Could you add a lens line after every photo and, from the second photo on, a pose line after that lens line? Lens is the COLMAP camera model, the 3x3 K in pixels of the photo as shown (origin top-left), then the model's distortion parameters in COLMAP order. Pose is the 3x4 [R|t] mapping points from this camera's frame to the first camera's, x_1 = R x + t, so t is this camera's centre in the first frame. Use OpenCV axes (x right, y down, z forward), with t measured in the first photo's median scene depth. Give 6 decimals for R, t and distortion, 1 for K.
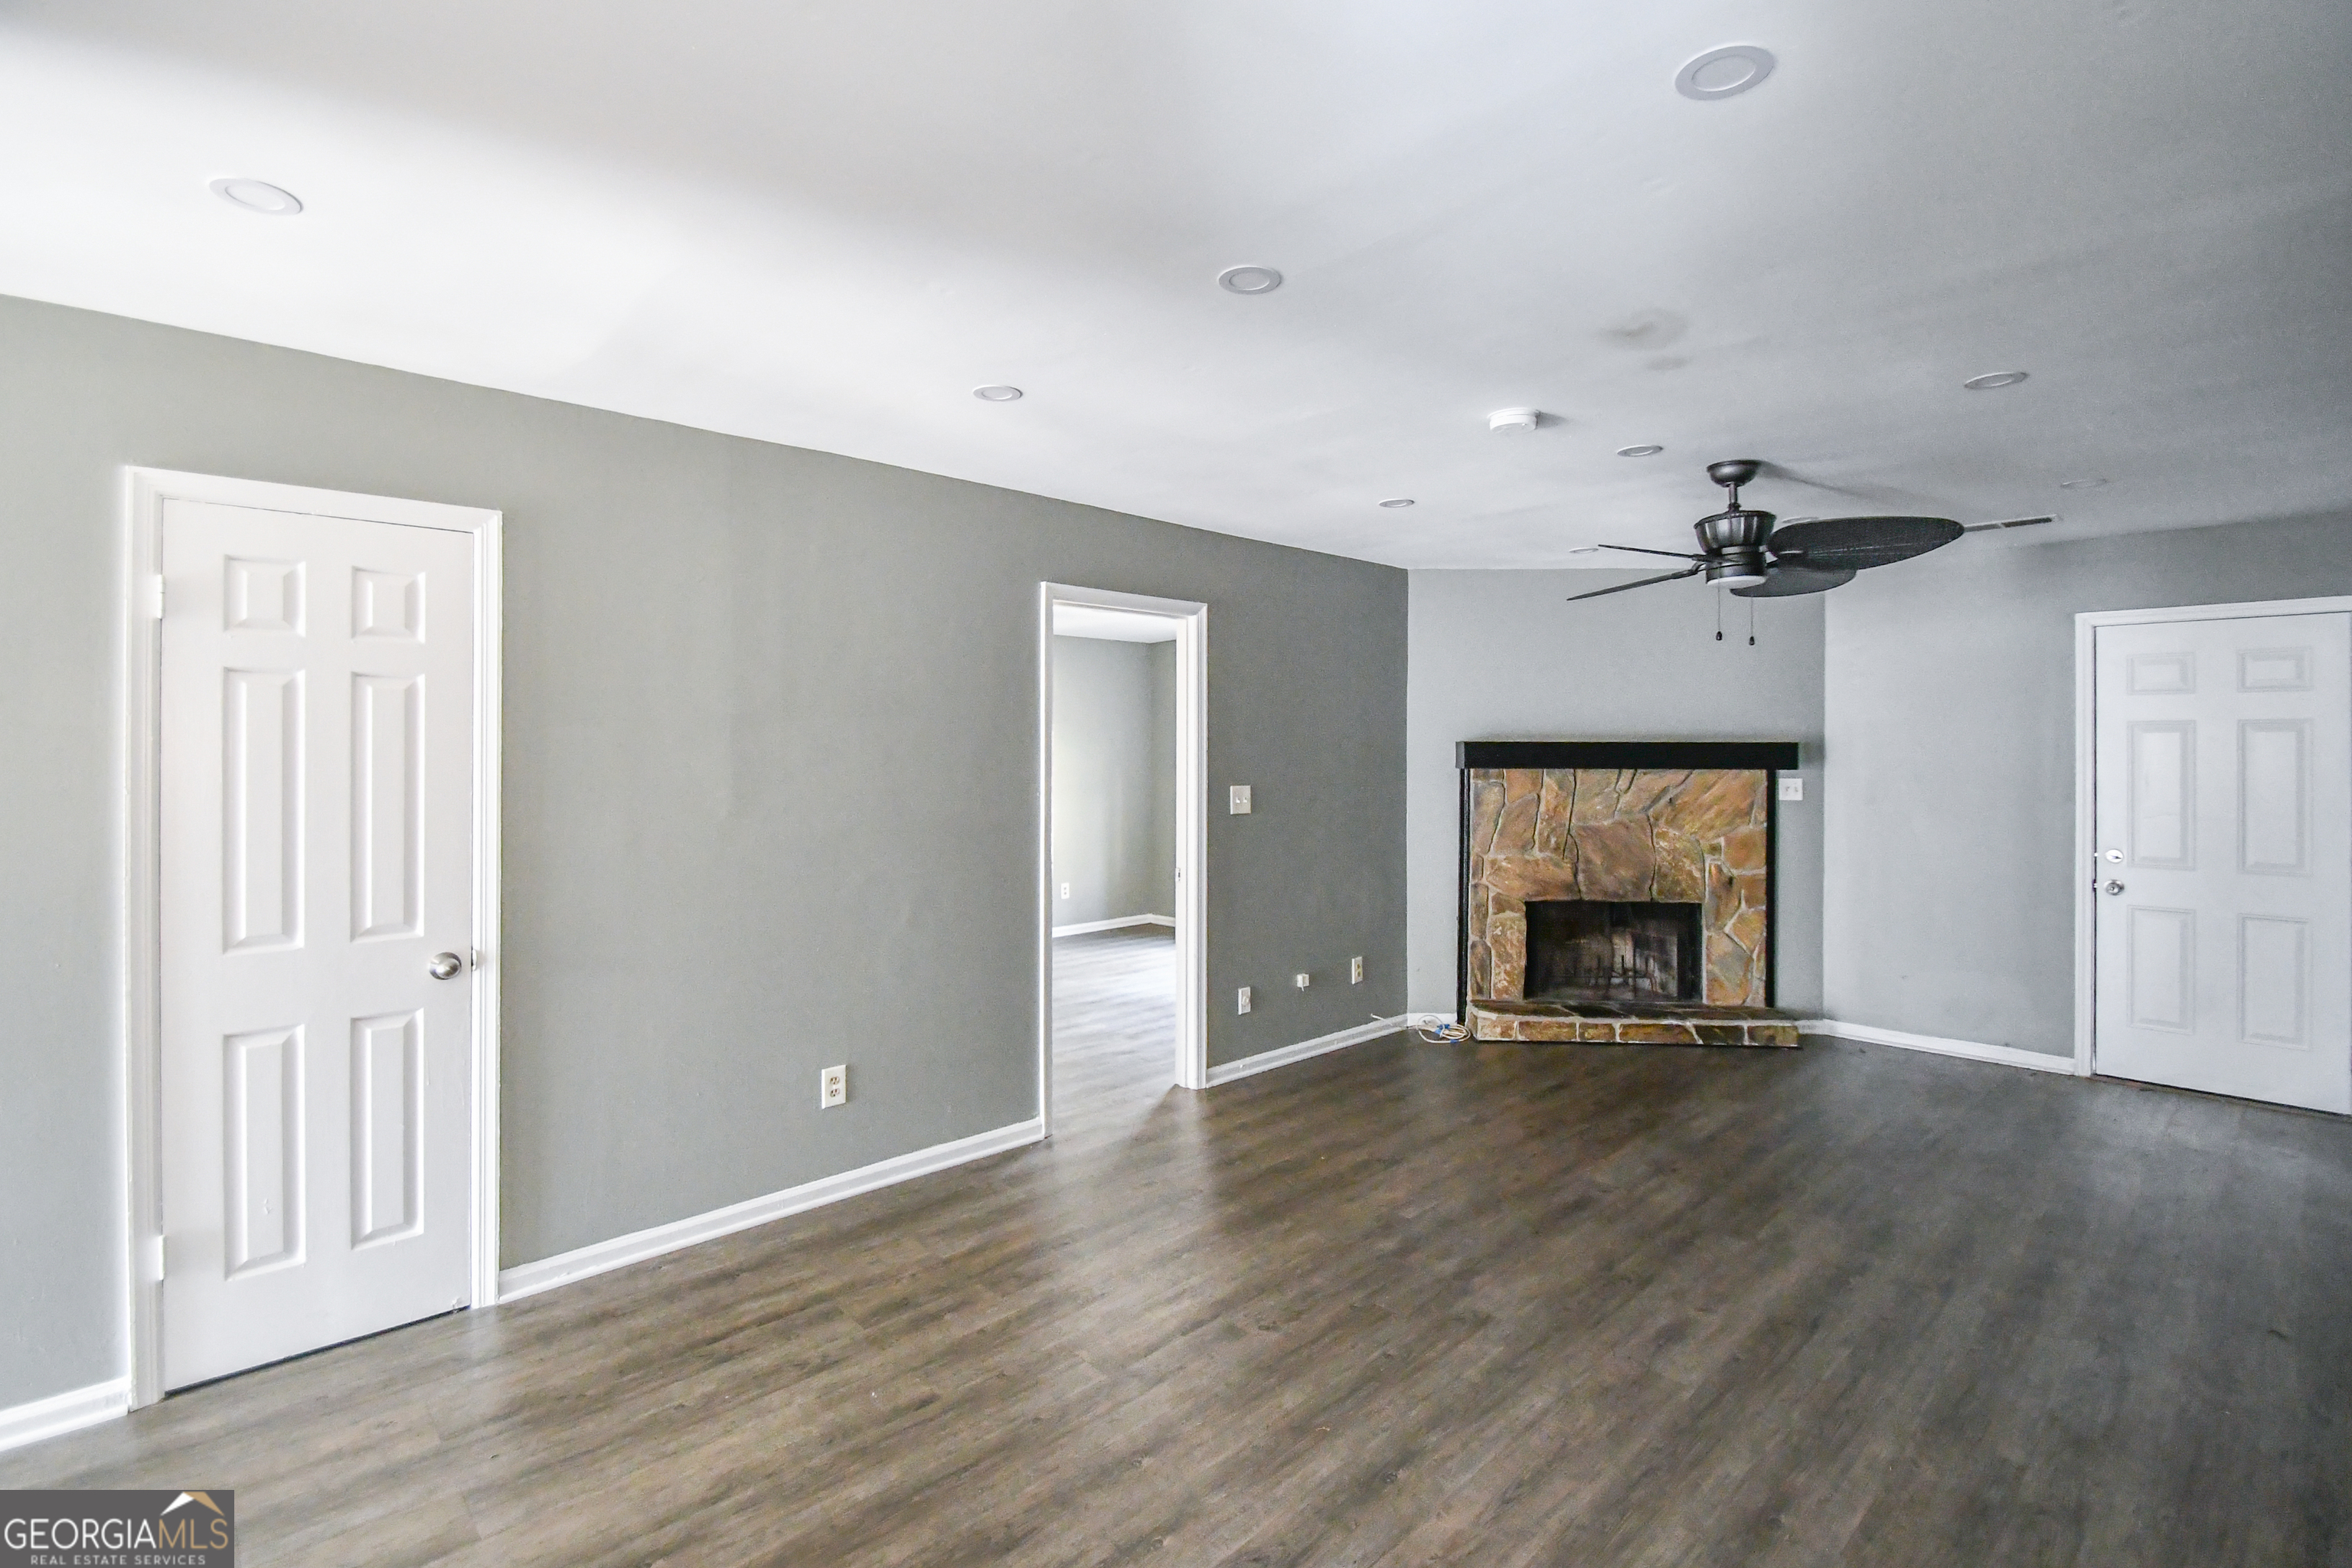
lens RADIAL K [[1074.3, 0, 1167.2], [0, 1074.3, 748.3], [0, 0, 1]] dist [0.016191, -0.015752]
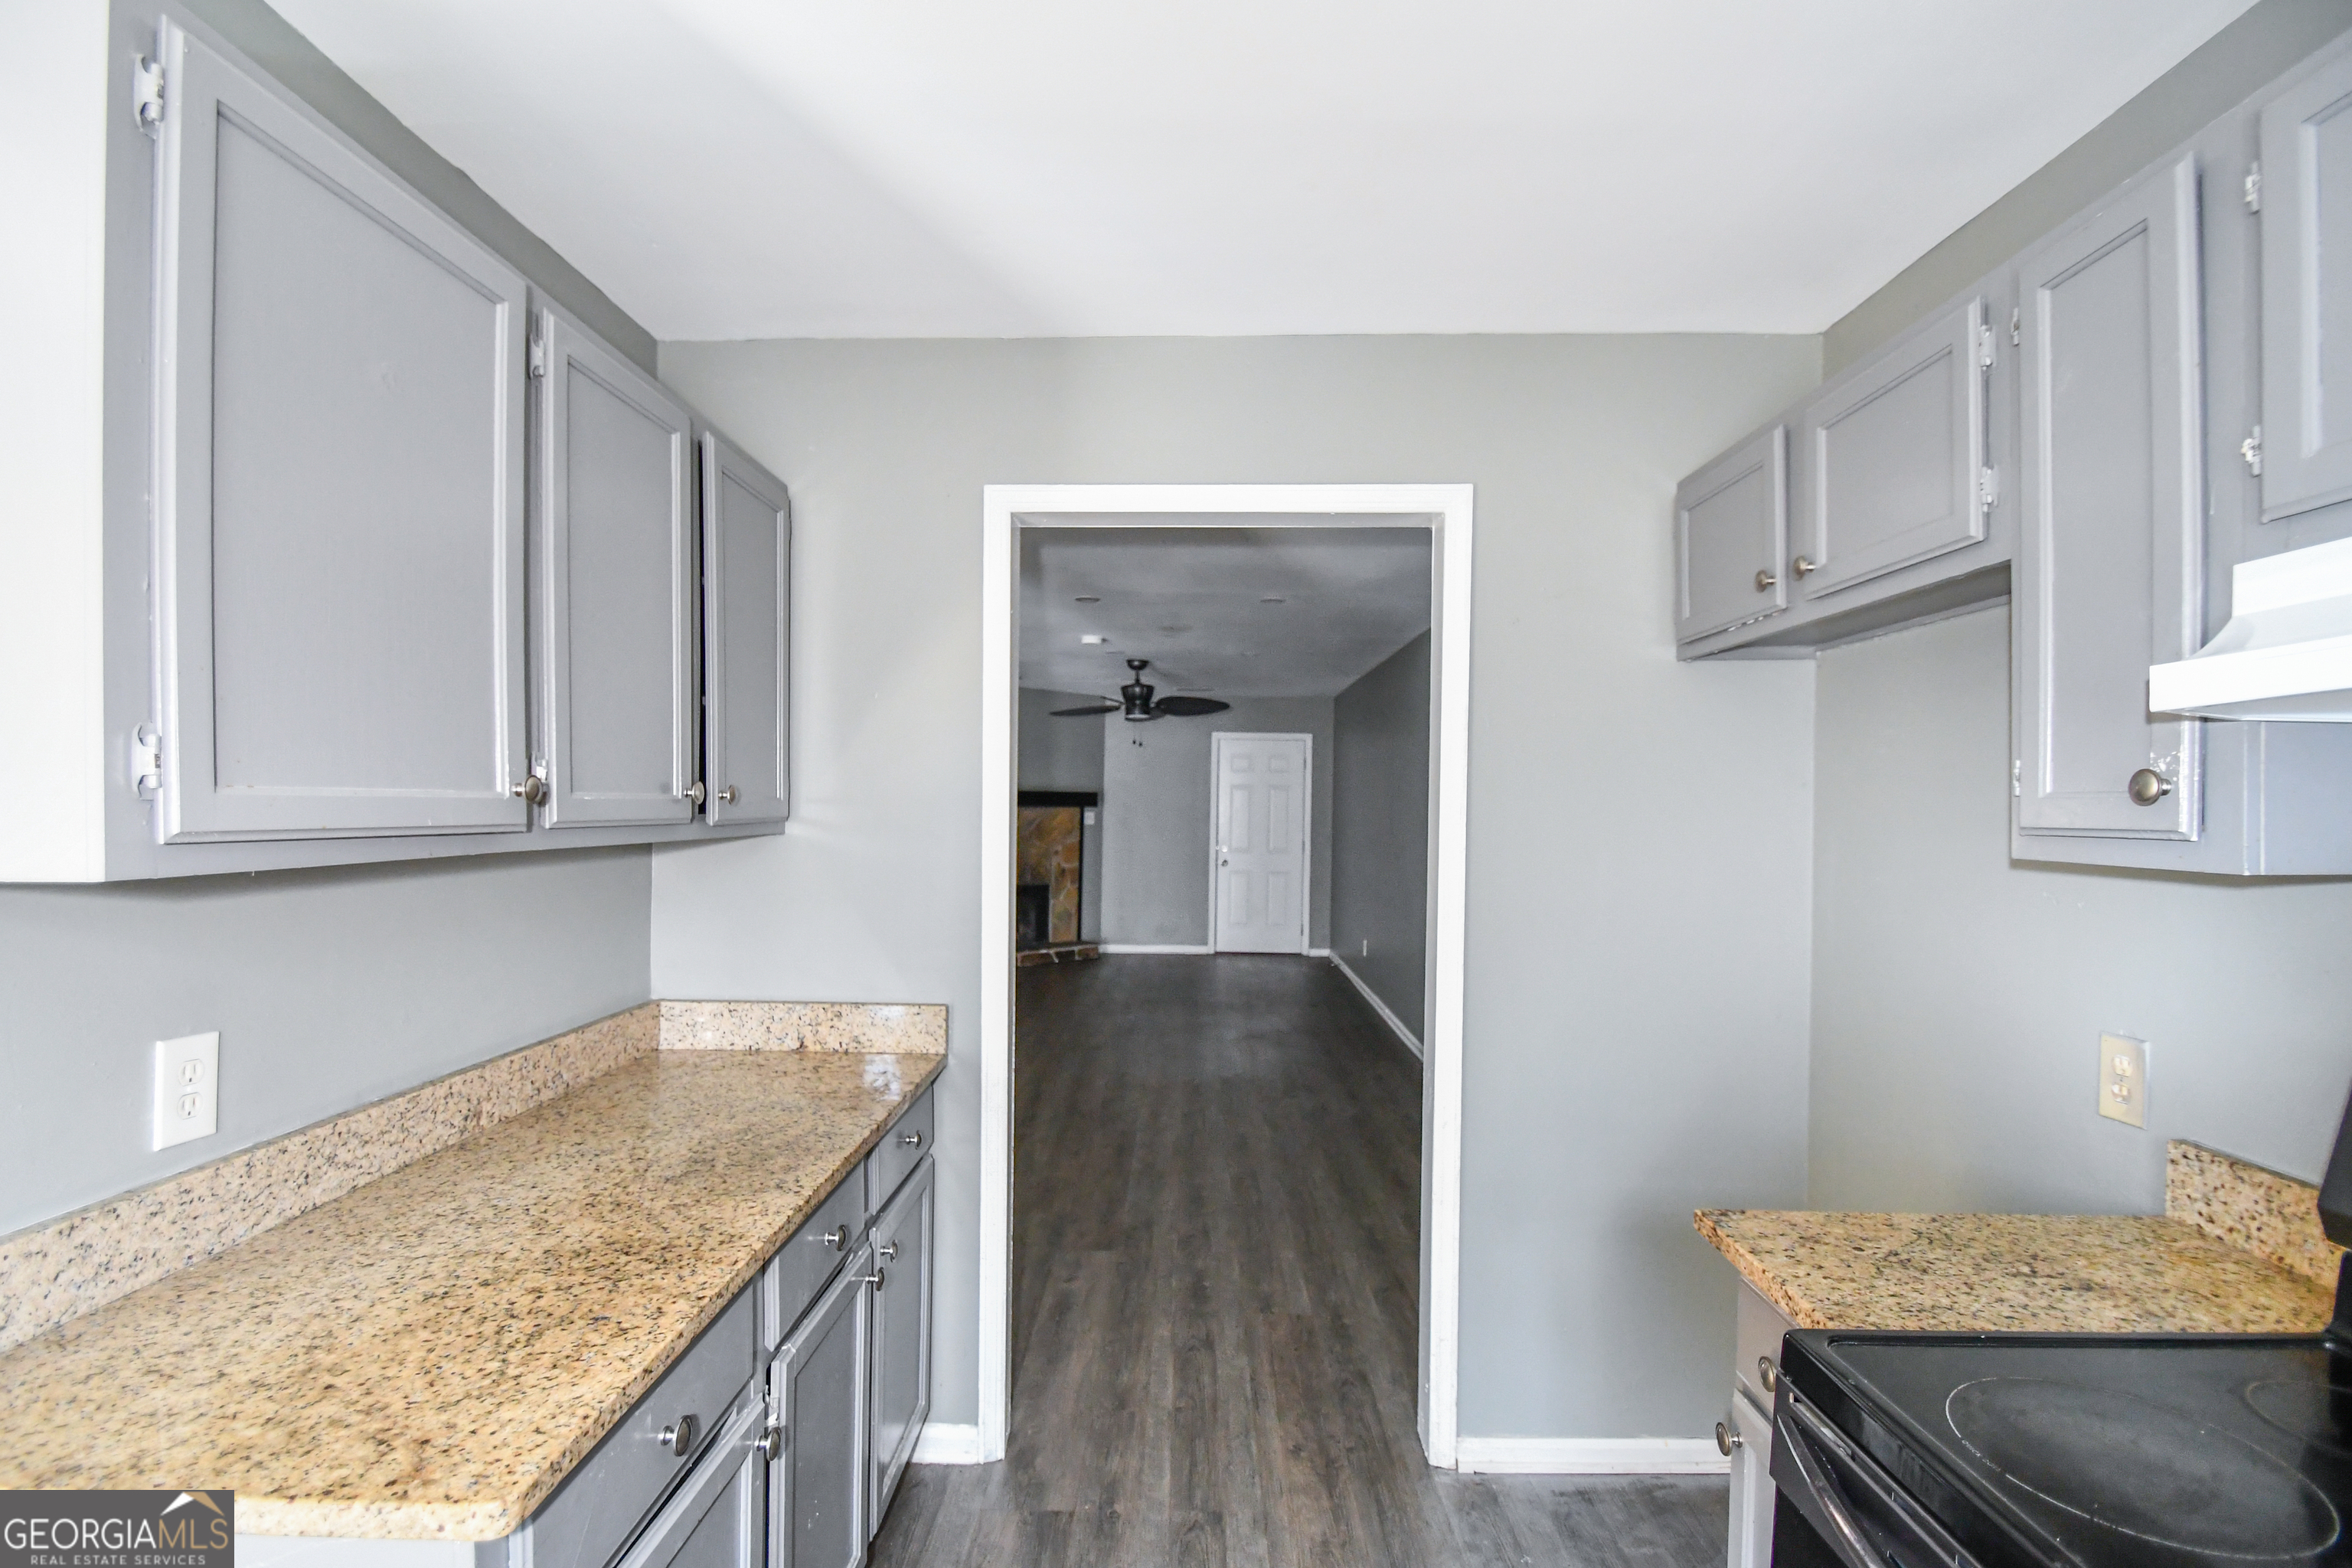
lens RADIAL K [[1042.2, 0, 1173.0], [0, 1042.2, 813.7], [0, 0, 1]] dist [0.011471, -0.015142]
pose [[0.693267, 0.001889, 0.720679, -0.579556], [-0.015447, 0.999806, 0.012238, 0.006831], [-0.720516, -0.019617, 0.693161, -0.304319]]
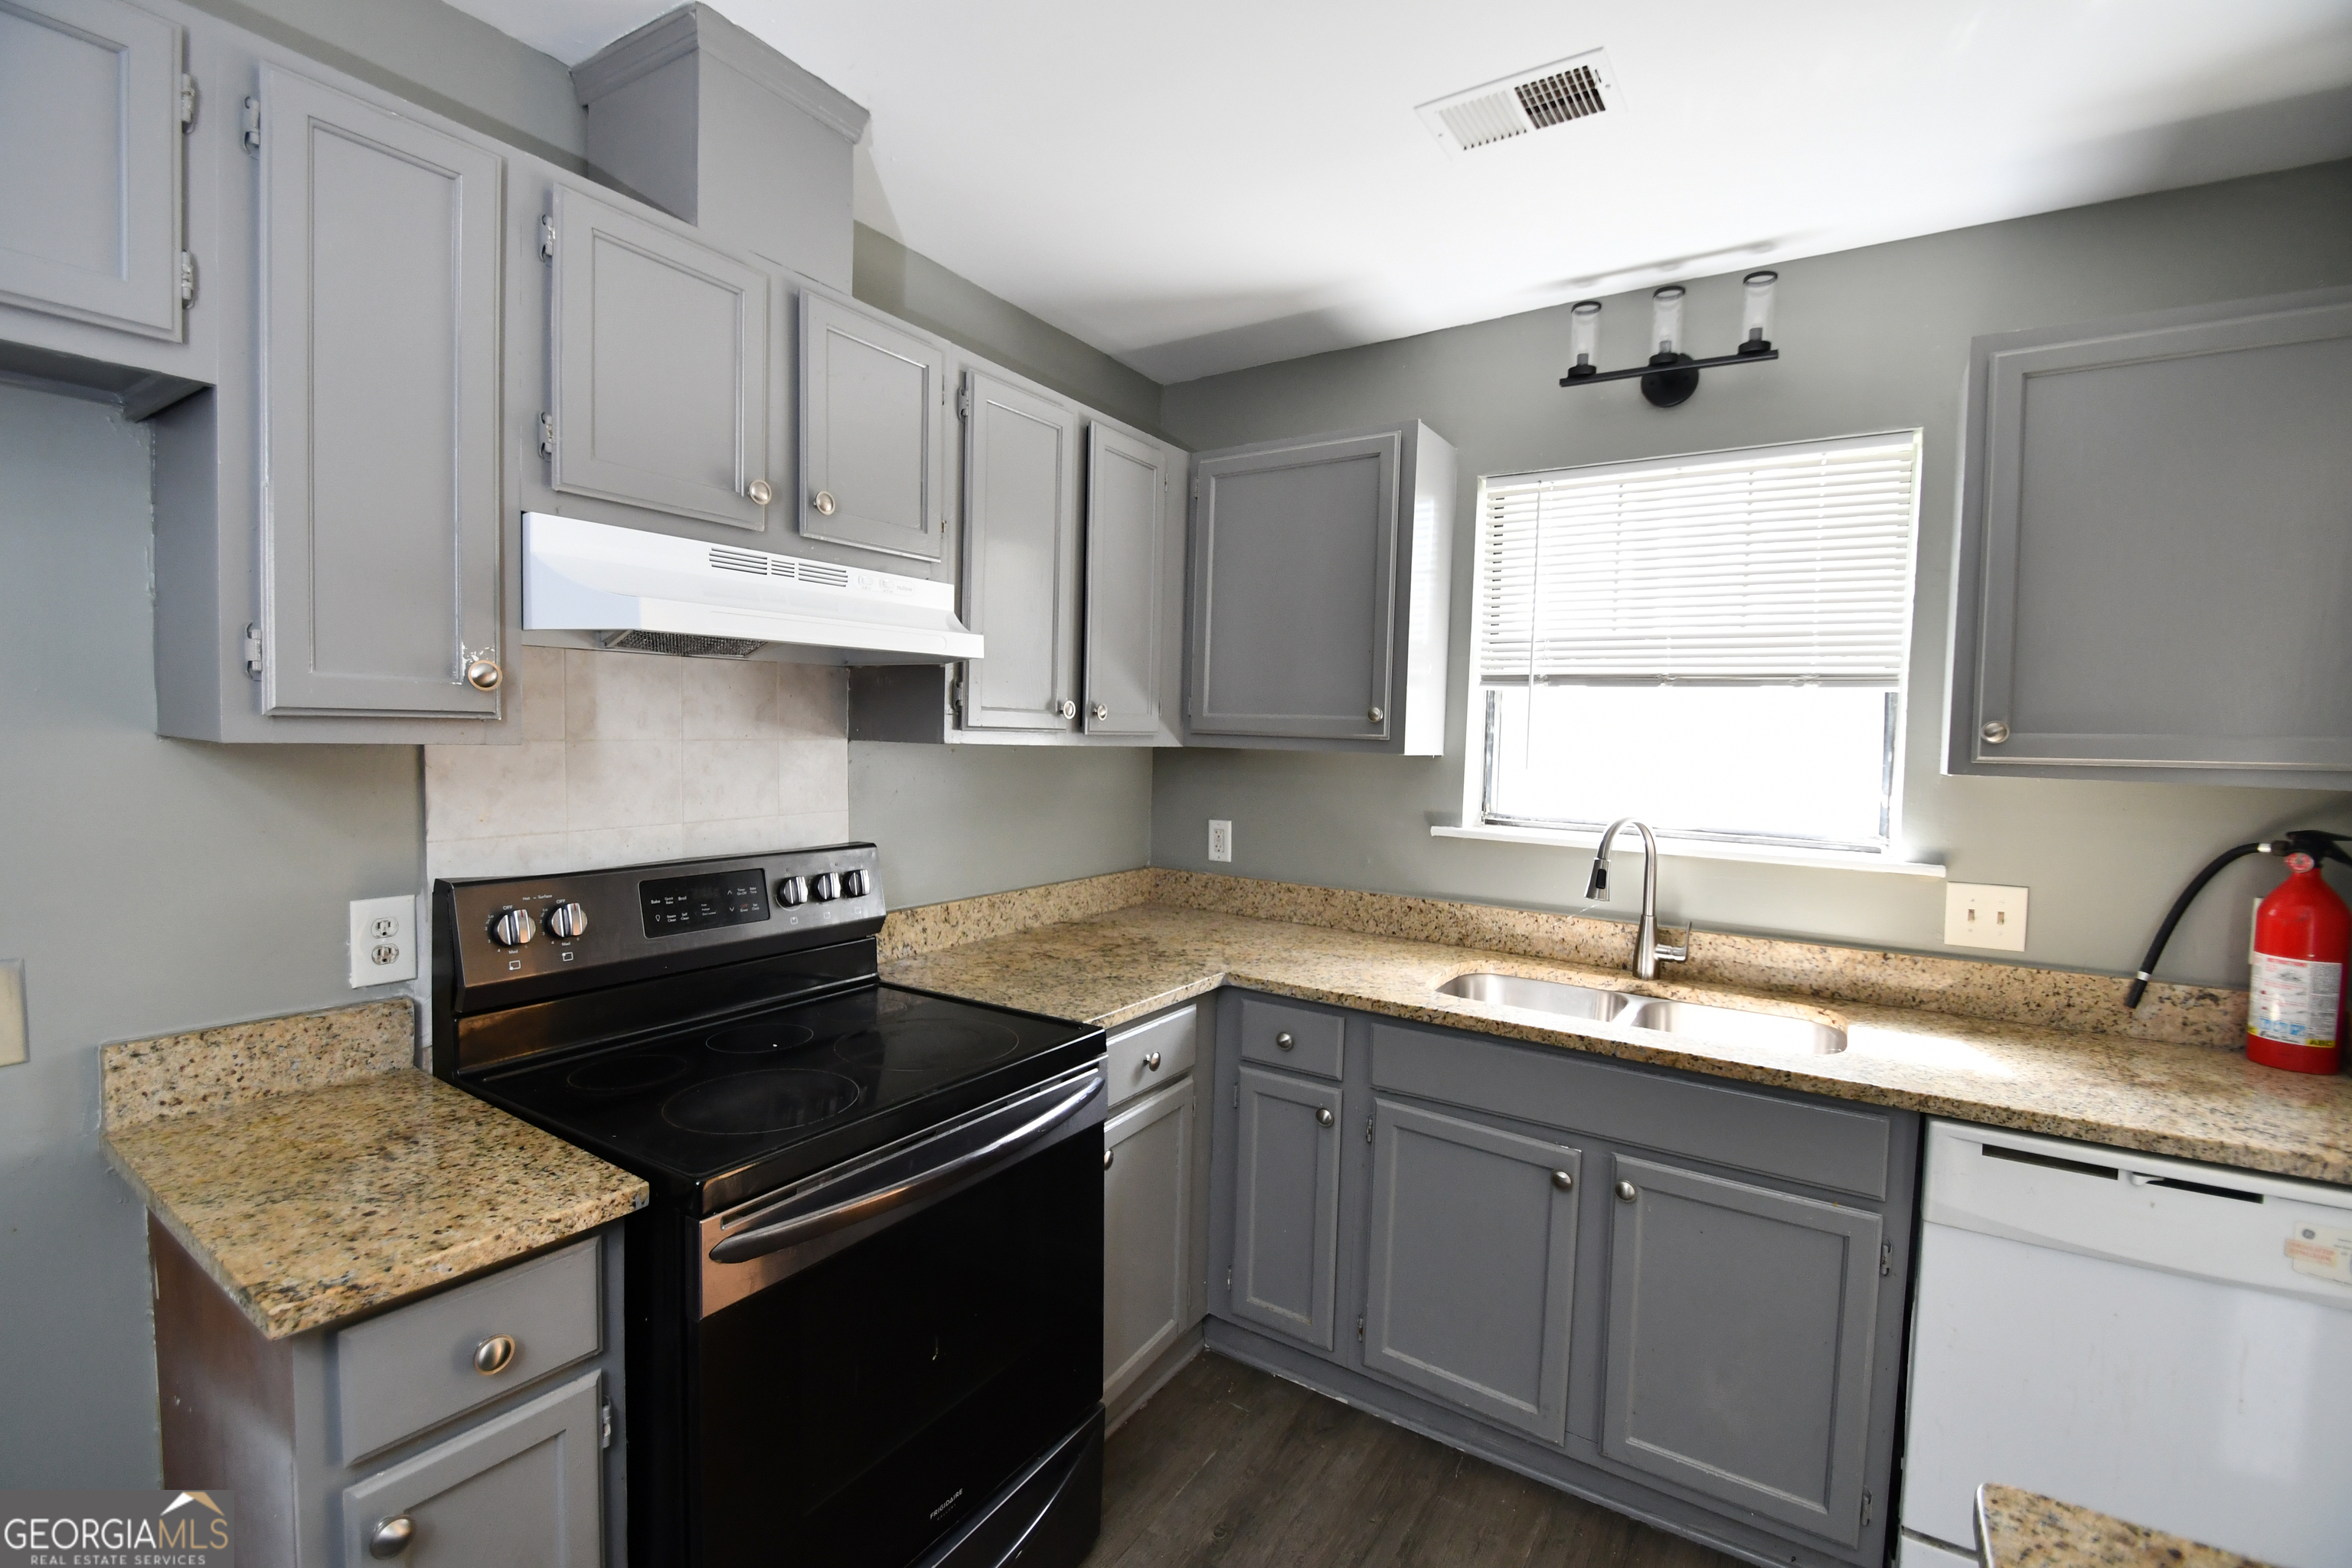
lens RADIAL K [[1035.5, 0, 1154.7], [0, 1035.5, 778.3], [0, 0, 1]] dist [0.012054, -0.014193]
pose [[-0.972671, -0.012864, -0.231829, -0.406646], [-0.022432, 0.999000, 0.038680, 0.011585], [0.231100, 0.042823, -0.971987, -0.040700]]
